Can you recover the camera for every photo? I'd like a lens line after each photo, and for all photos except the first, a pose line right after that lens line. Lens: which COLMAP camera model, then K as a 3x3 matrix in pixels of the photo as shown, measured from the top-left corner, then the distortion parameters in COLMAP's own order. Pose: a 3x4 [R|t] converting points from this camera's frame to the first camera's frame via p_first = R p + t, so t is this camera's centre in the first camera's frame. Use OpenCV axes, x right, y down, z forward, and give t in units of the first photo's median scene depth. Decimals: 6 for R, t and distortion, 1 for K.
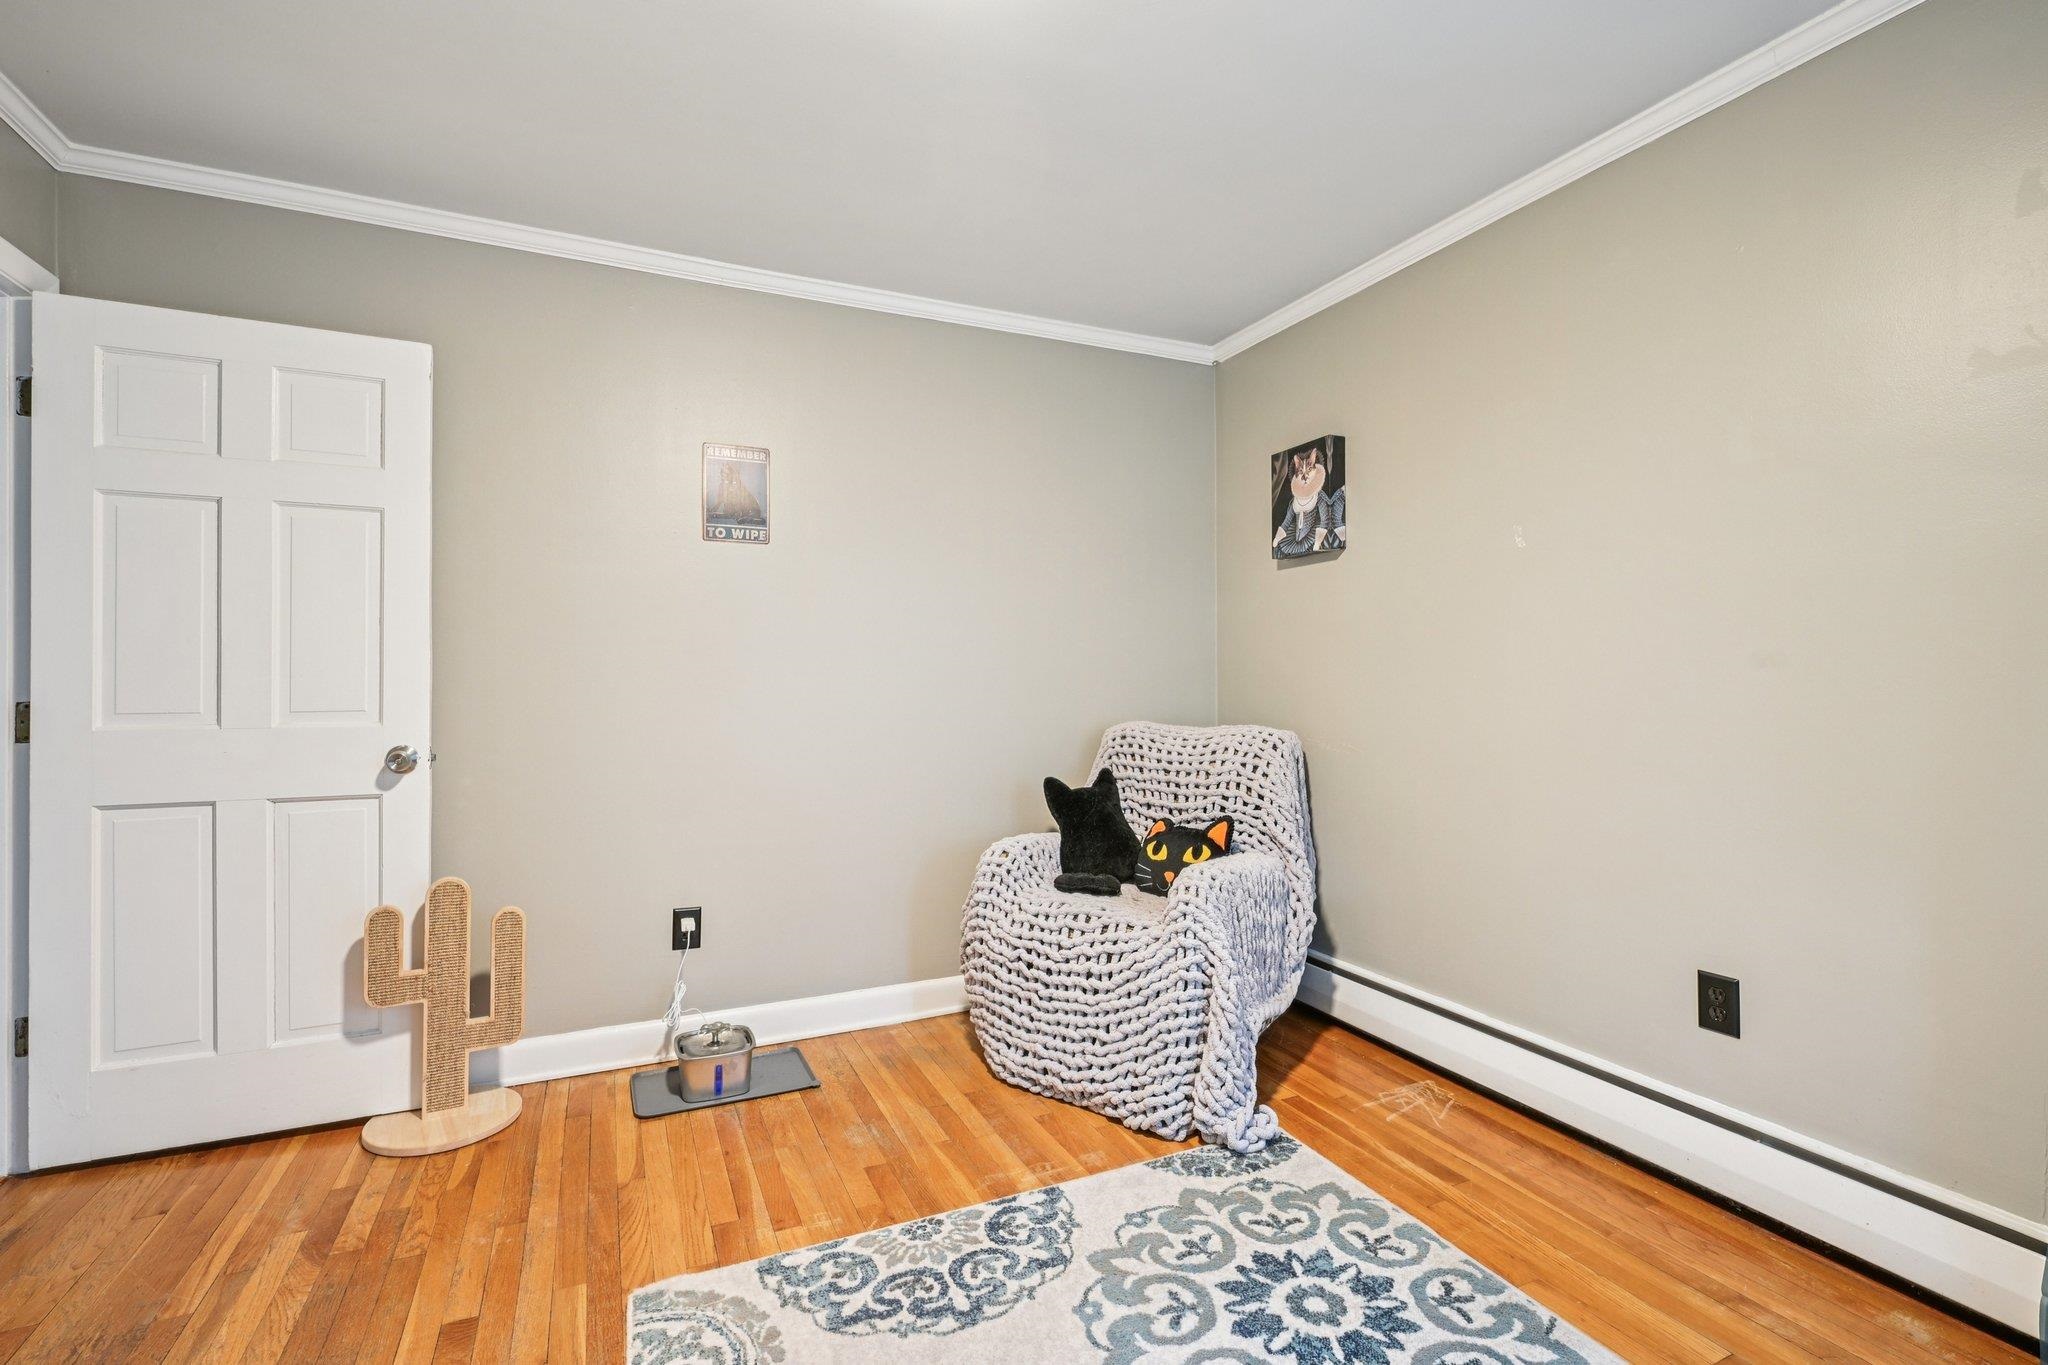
lens RADIAL K [[928.0, 0, 1017.4], [0, 928.0, 684.6], [0, 0, 1]] dist [-0.000275, -0.000161]
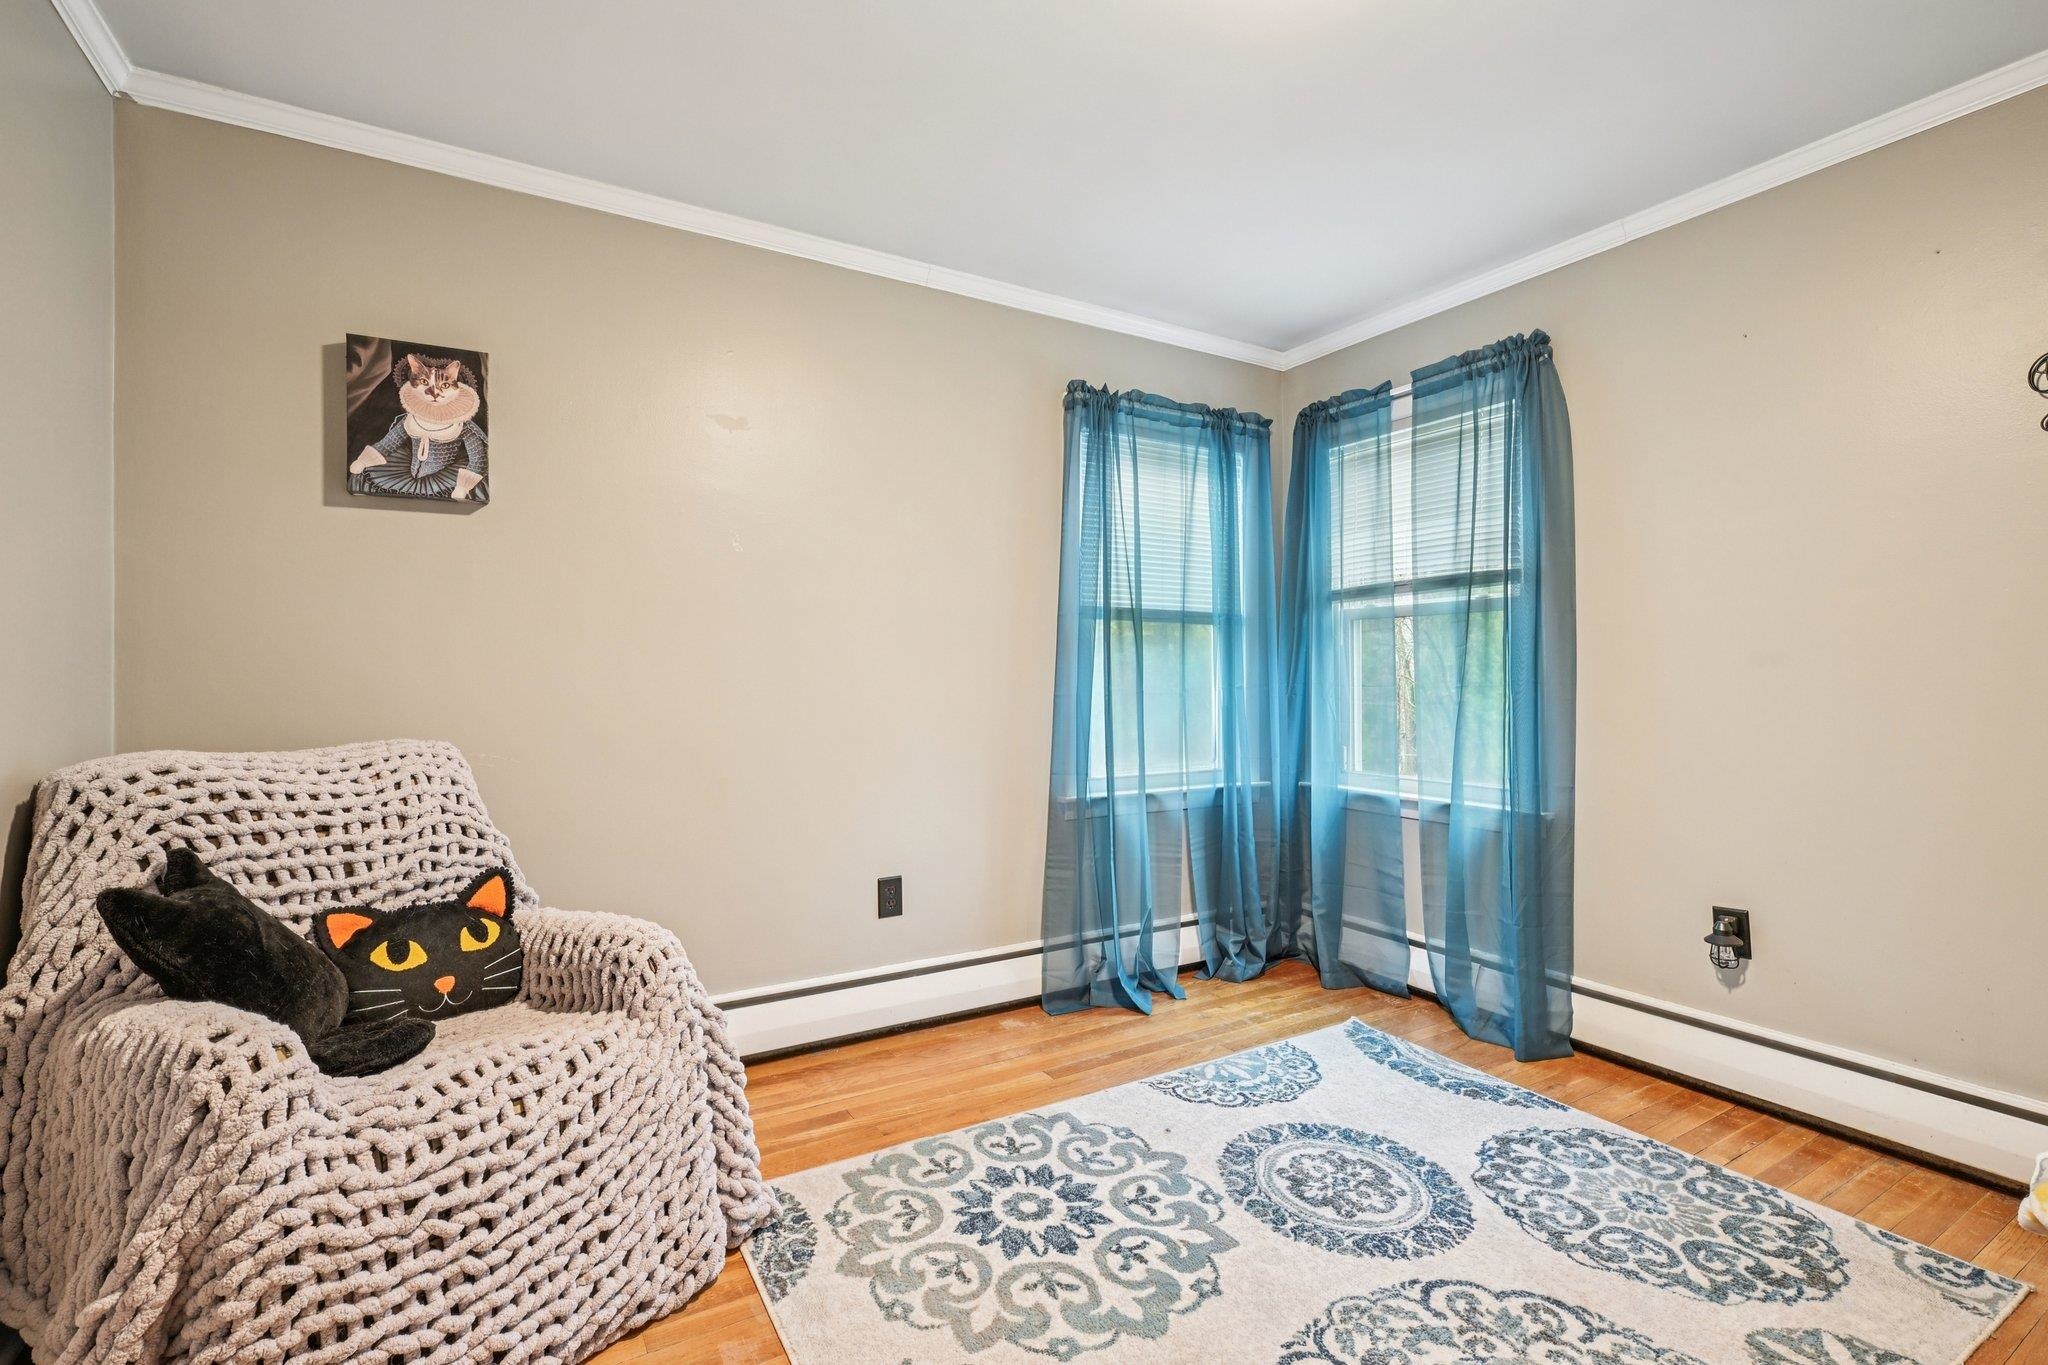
lens RADIAL K [[928.0, 0, 1017.4], [0, 928.0, 684.6], [0, 0, 1]] dist [-0.000275, -0.000161]
pose [[-0.110124, -0.005566, 0.993902, -0.654705], [0.008187, 0.999945, 0.006507, 0.004563], [-0.993884, 0.008853, -0.110073, 0.896385]]
